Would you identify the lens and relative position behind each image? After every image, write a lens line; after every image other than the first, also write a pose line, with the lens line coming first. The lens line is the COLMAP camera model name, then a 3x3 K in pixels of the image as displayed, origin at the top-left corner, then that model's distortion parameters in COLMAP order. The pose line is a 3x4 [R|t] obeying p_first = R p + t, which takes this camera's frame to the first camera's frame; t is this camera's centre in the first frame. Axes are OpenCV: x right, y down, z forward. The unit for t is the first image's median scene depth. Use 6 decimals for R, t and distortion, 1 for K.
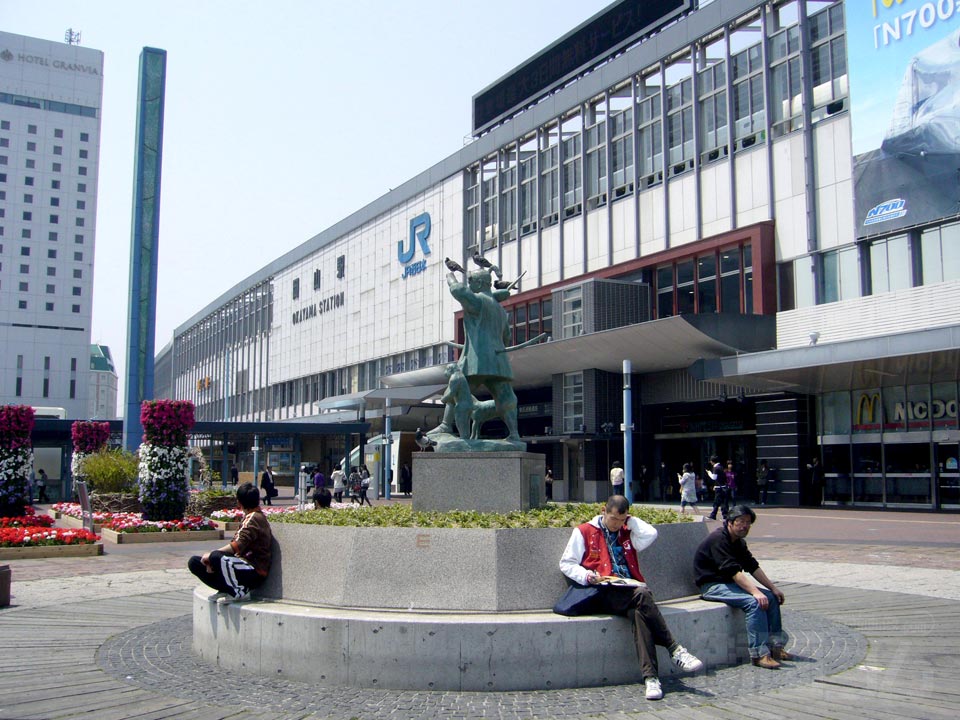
lens RADIAL K [[1012.6, 0, 520.9], [0, 1012.6, 362.3], [0, 0, 1]] dist [-0.066533, 0.027068]
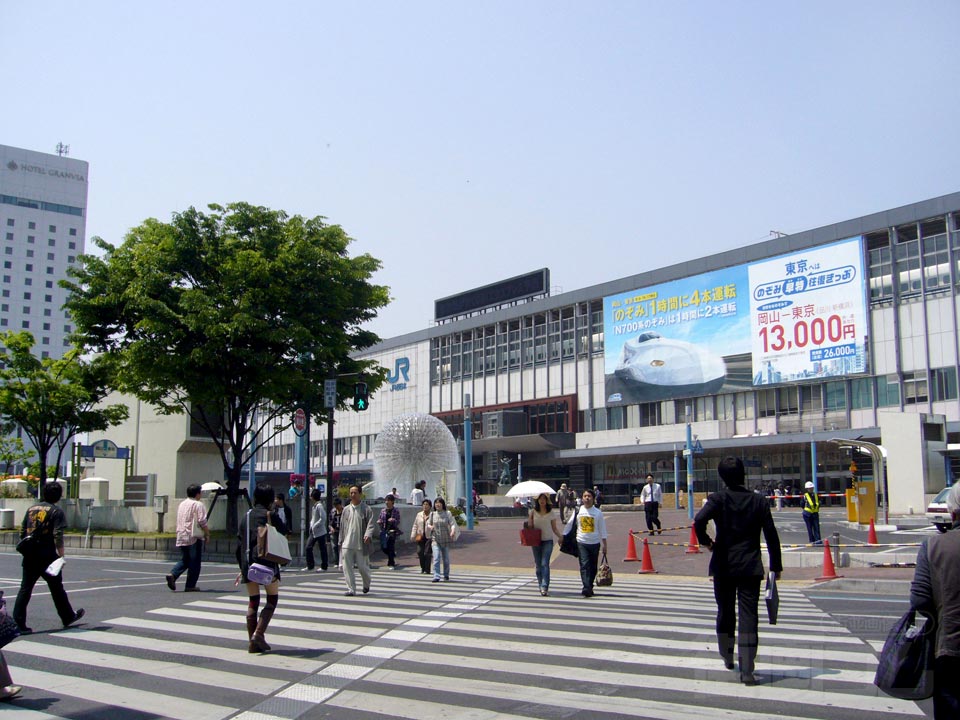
lens RADIAL K [[944.1, 0, 480.0], [0, 944.1, 360.0], [0, 0, 1]] dist [-0.041360, -0.004305]
pose [[0.996490, 0.013784, 0.082572, -0.150918], [-0.009910, 0.998839, -0.047143, -0.093601], [-0.083126, 0.046159, 0.995469, -1.086625]]
